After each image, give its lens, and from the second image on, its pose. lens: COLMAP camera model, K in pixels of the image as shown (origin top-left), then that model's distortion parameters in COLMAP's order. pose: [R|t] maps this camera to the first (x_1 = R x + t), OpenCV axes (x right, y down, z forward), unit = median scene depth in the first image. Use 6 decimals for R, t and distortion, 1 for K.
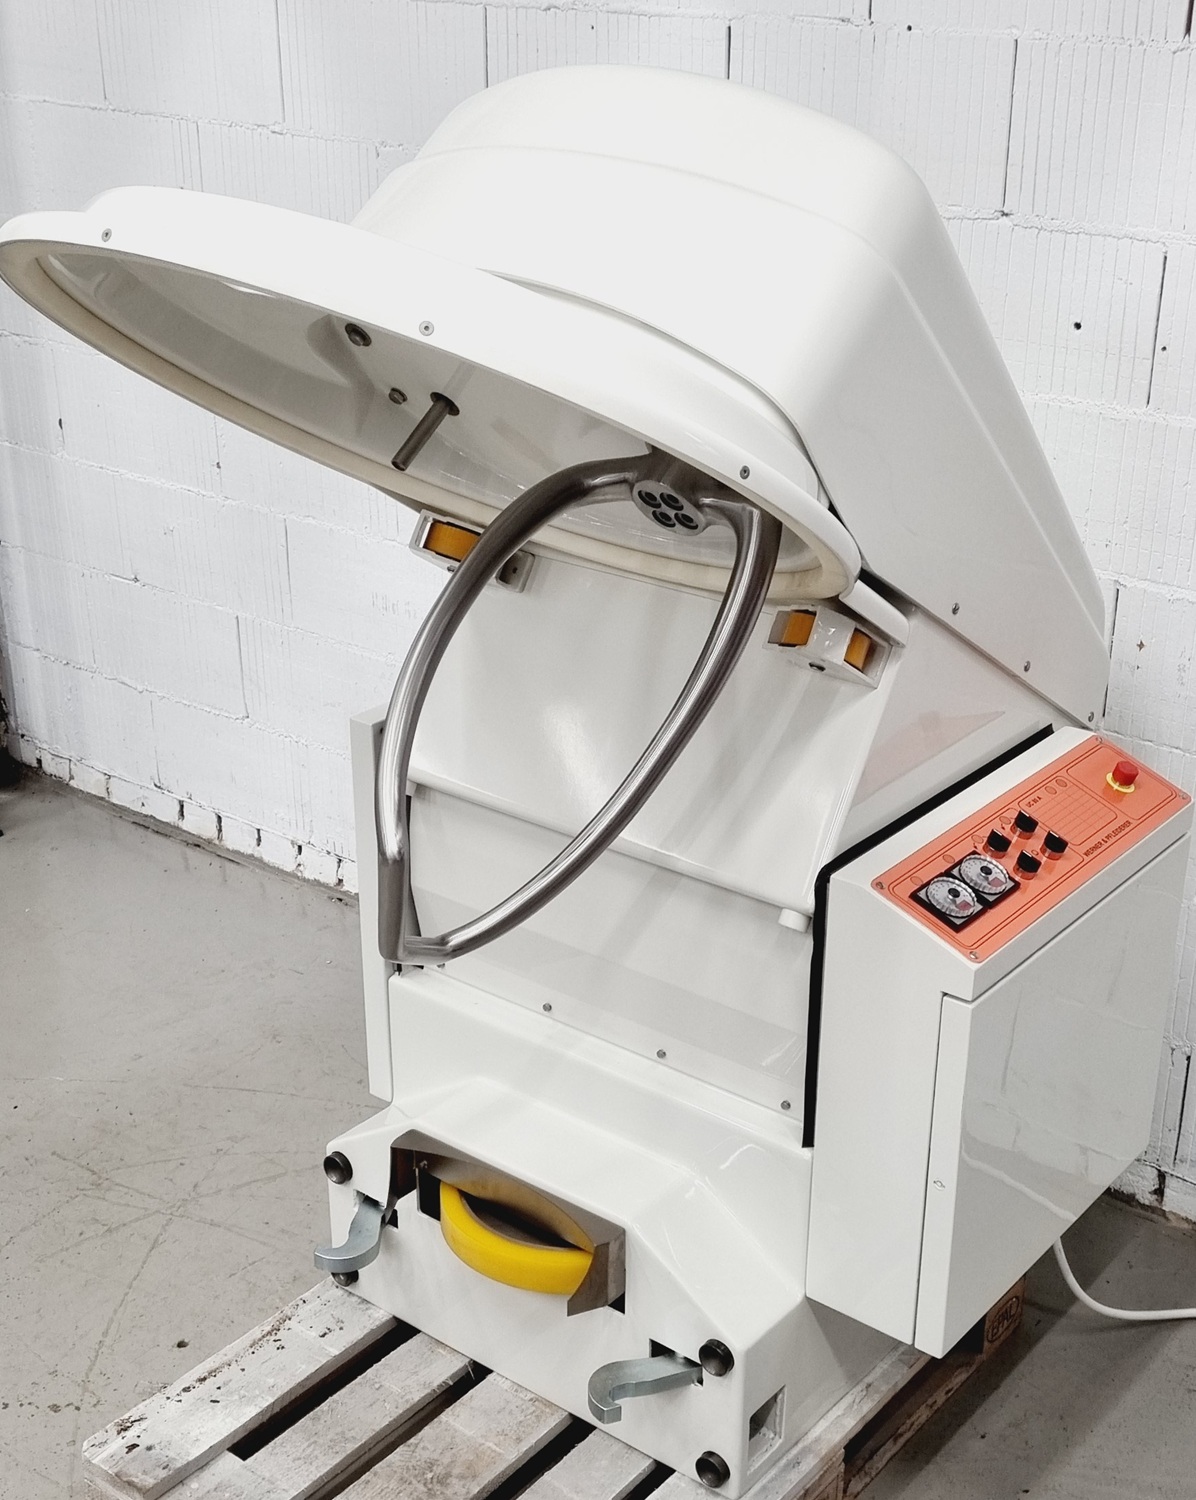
lens RADIAL K [[2040.5, 0, 599.1], [0, 2040.5, 799.7], [0, 0, 1]] dist [0.011653, 0.046097]
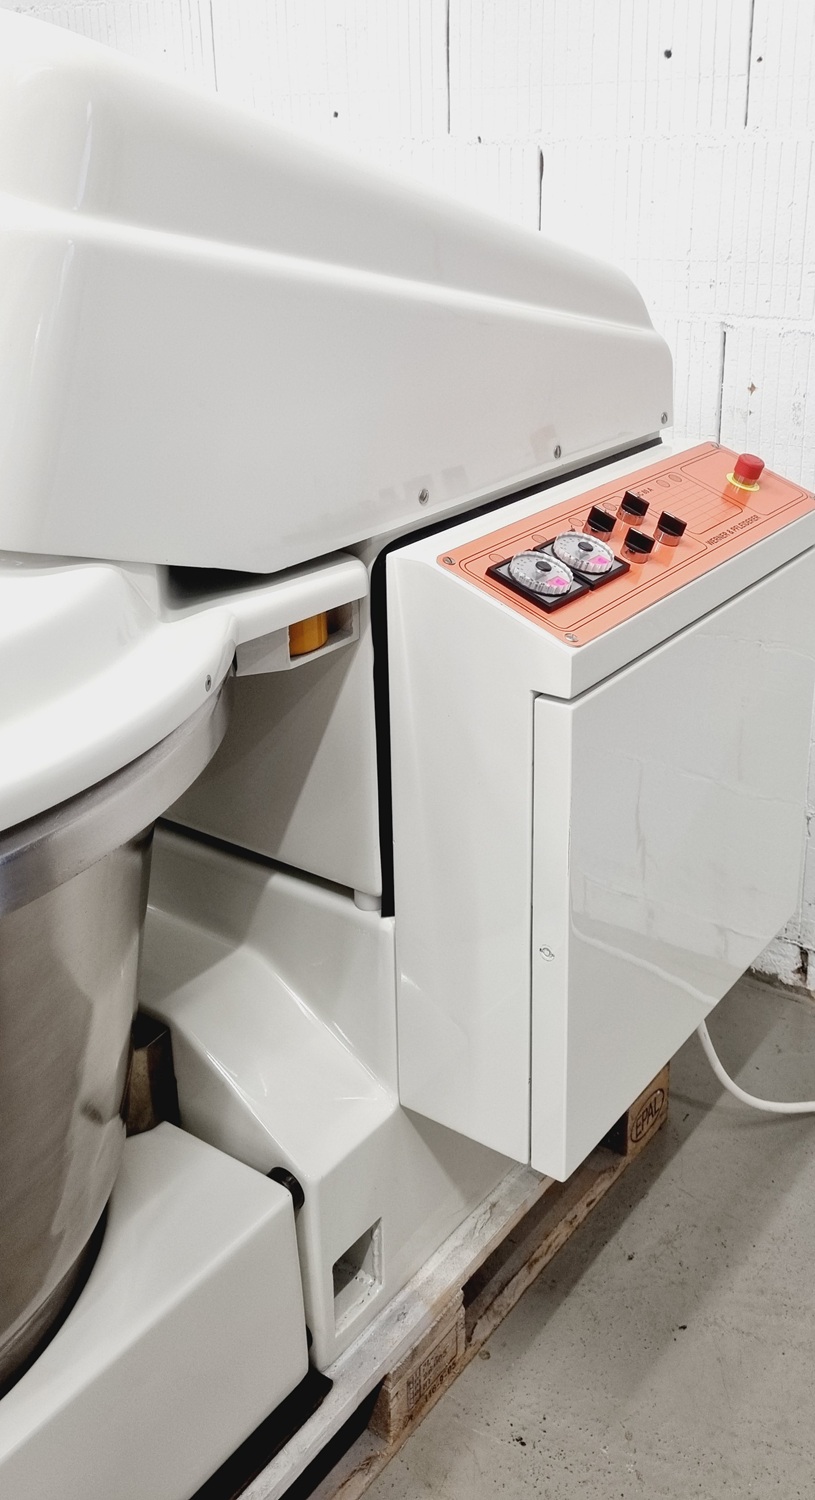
lens RADIAL K [[1367.1, 0, 384.4], [0, 1367.1, 603.9], [0, 0, 1]] dist [0.038681, -0.025559]
pose [[0.999329, -0.034813, 0.011380, 0.088286], [0.035747, 0.994735, -0.096041, 0.088713], [-0.007976, 0.096383, 0.995312, 0.399534]]
